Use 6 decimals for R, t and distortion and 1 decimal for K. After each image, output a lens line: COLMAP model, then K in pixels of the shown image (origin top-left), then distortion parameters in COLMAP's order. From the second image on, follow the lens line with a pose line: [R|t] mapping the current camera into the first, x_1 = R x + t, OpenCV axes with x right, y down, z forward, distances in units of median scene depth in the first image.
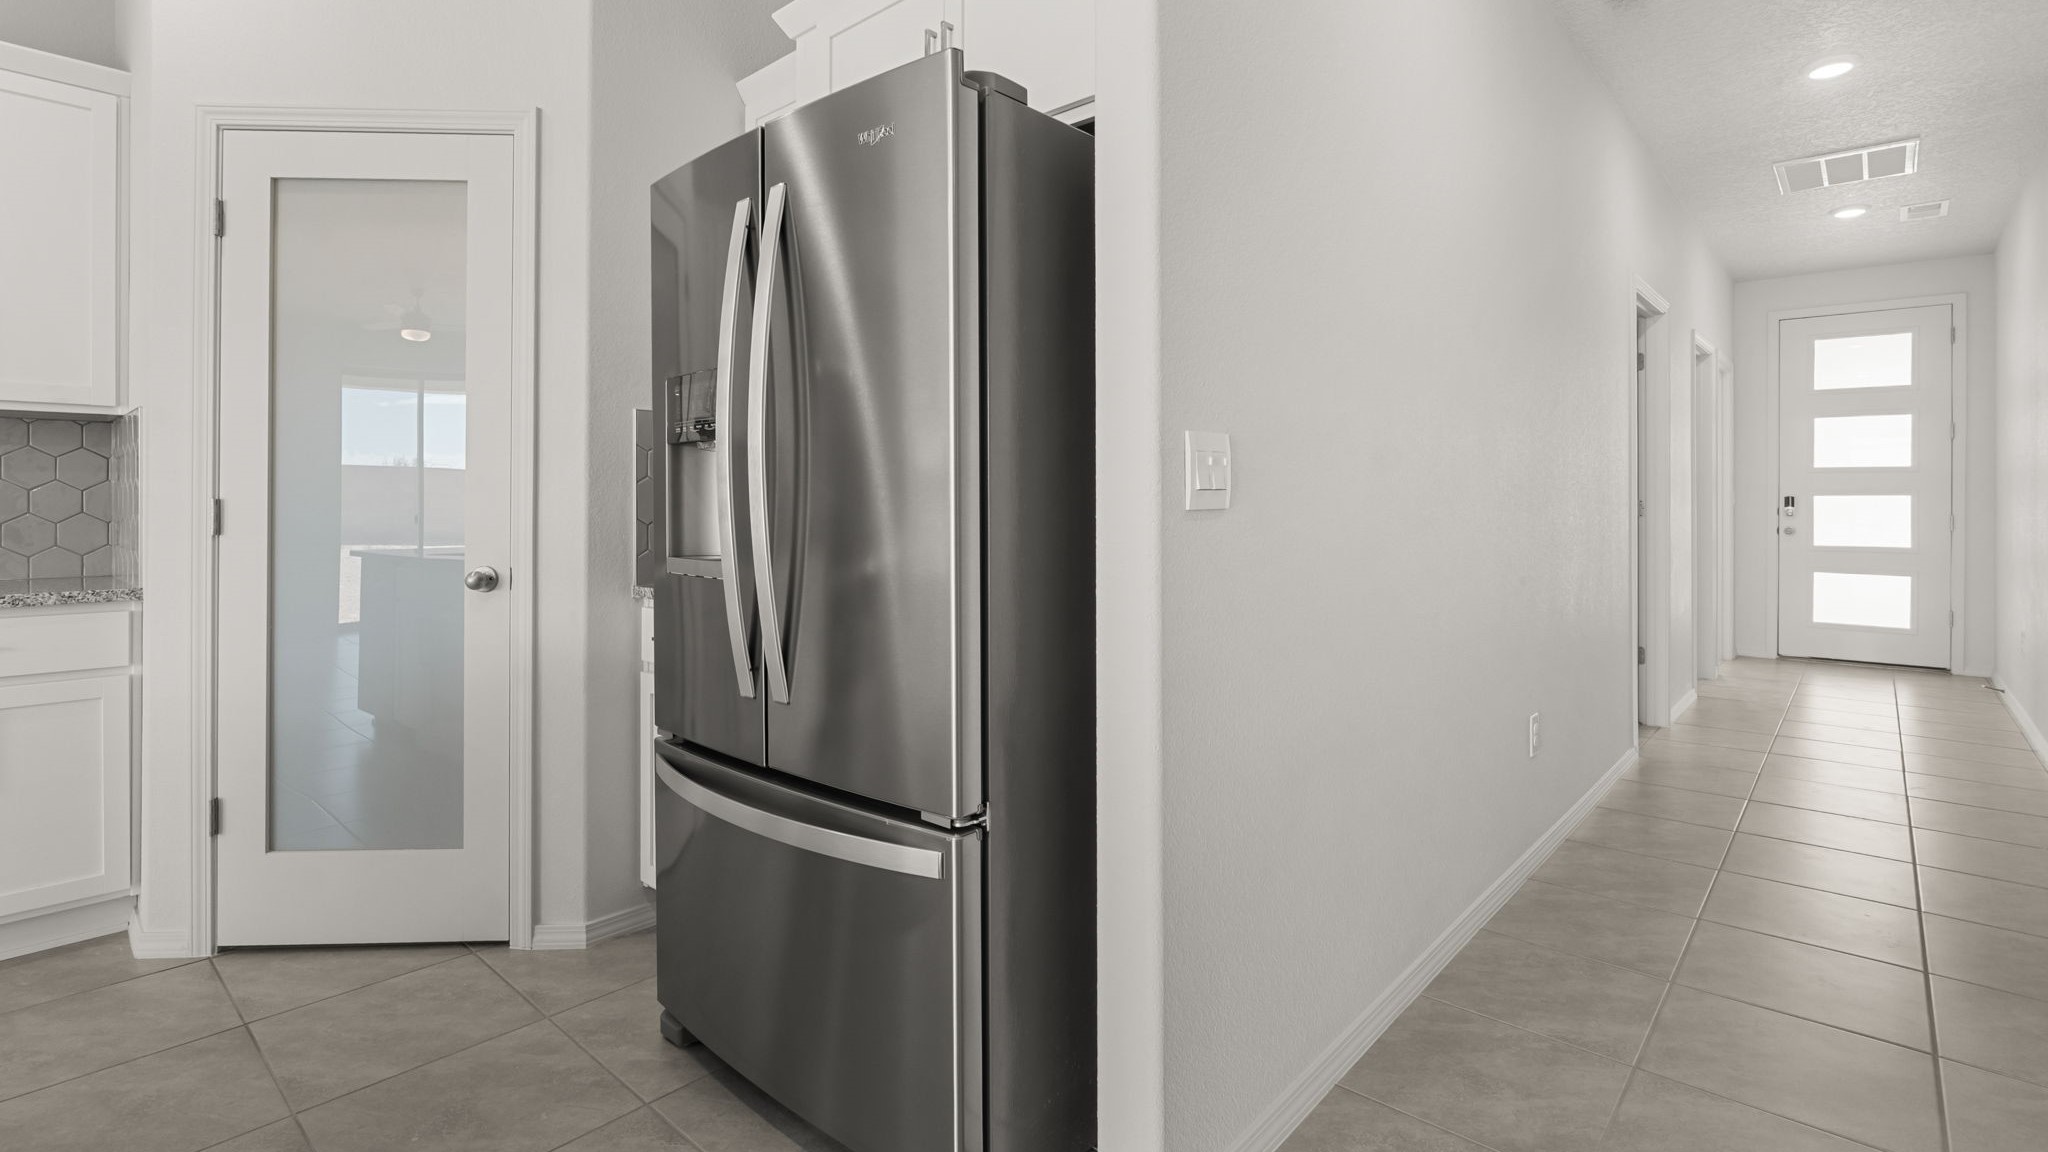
lens RADIAL K [[954.5, 0, 1025.1], [0, 954.5, 501.8], [0, 0, 1]] dist [-0.010923, 0.000070]
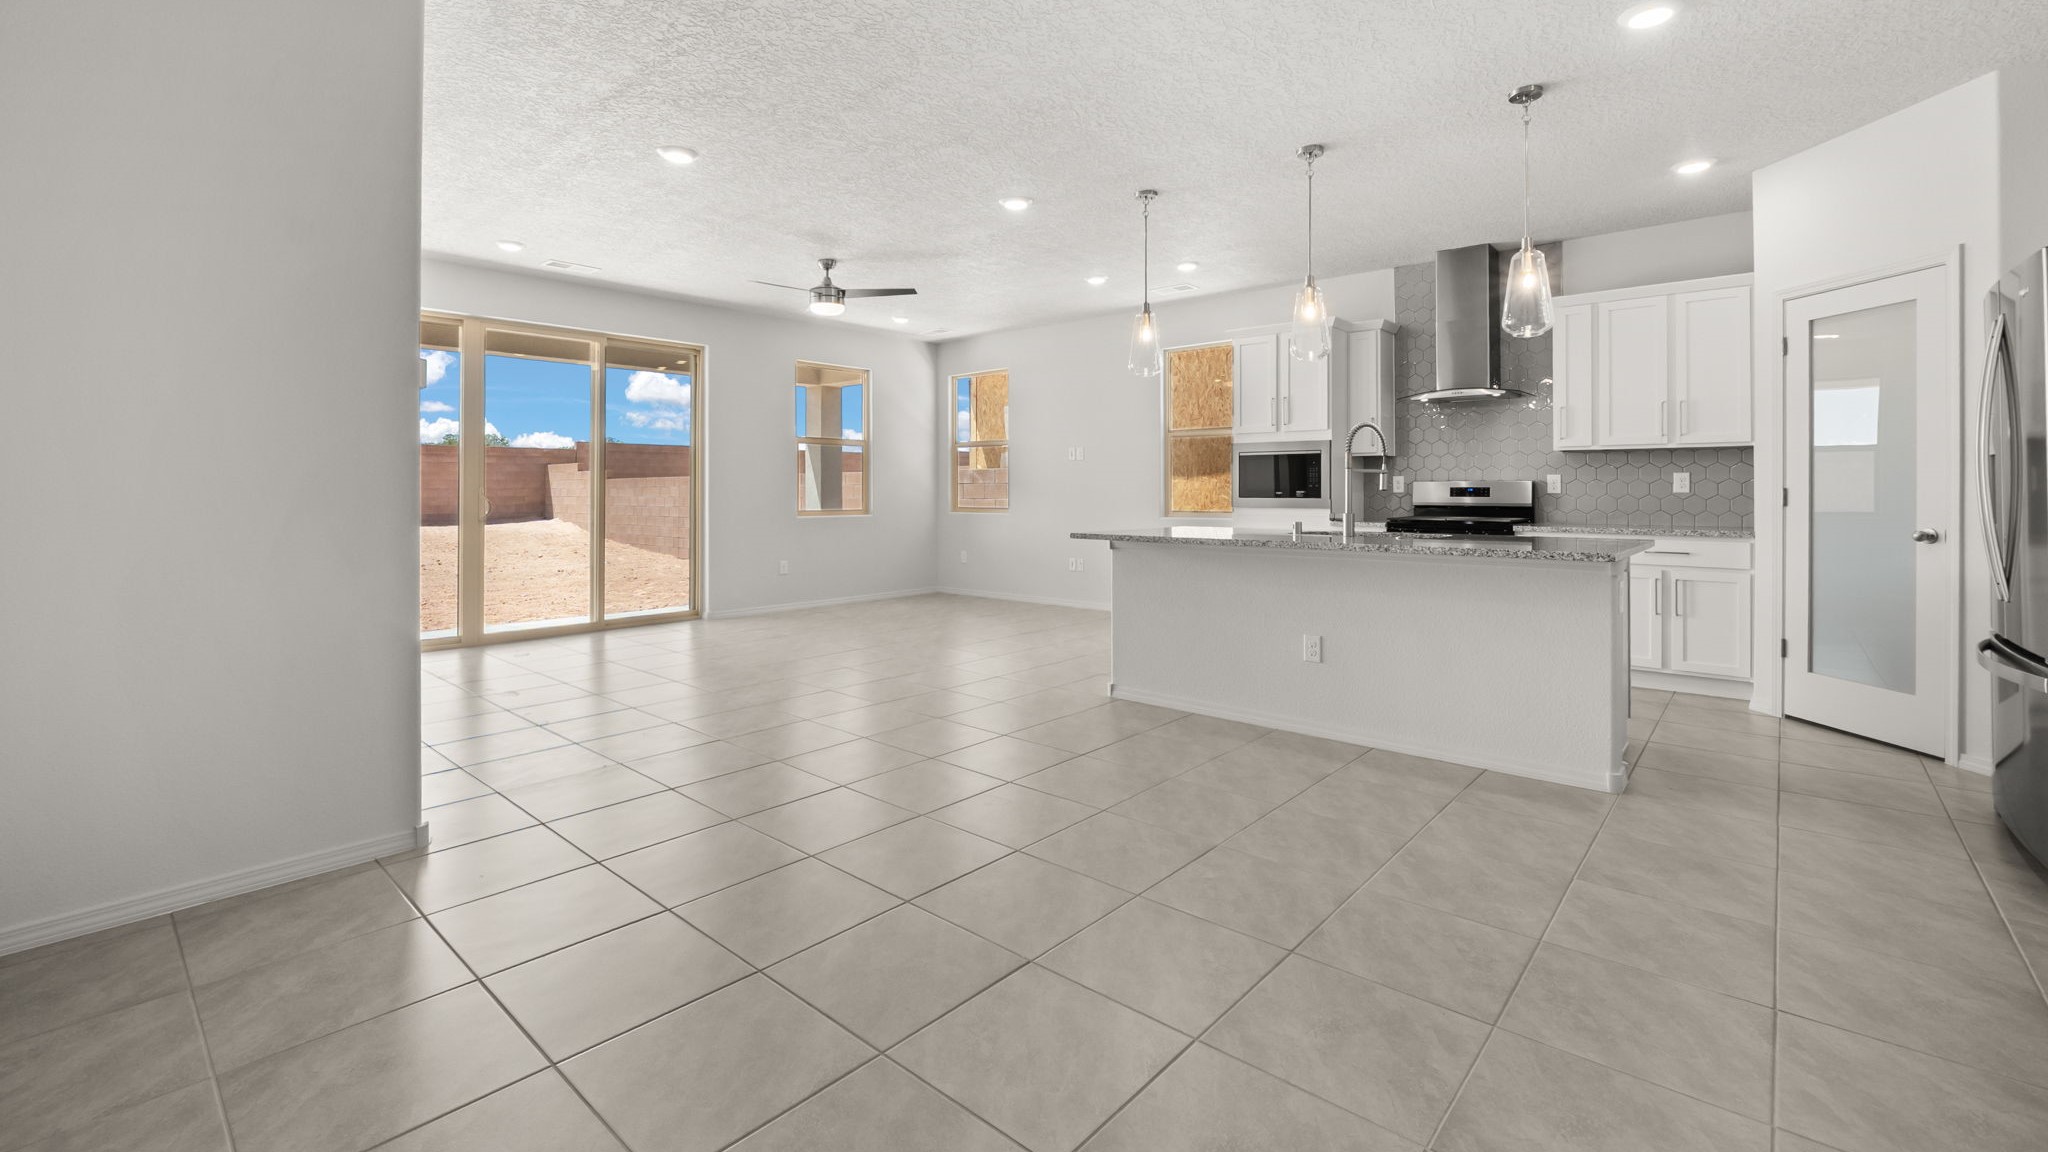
lens RADIAL K [[868.3, 0, 1033.8], [0, 868.3, 483.1], [0, 0, 1]] dist [-0.012035, 0.000040]
pose [[0.012718, -0.006549, -0.999898, 0.931864], [-0.000040, 0.999979, -0.006550, -0.001592], [0.999919, 0.000123, 0.012717, -0.598166]]
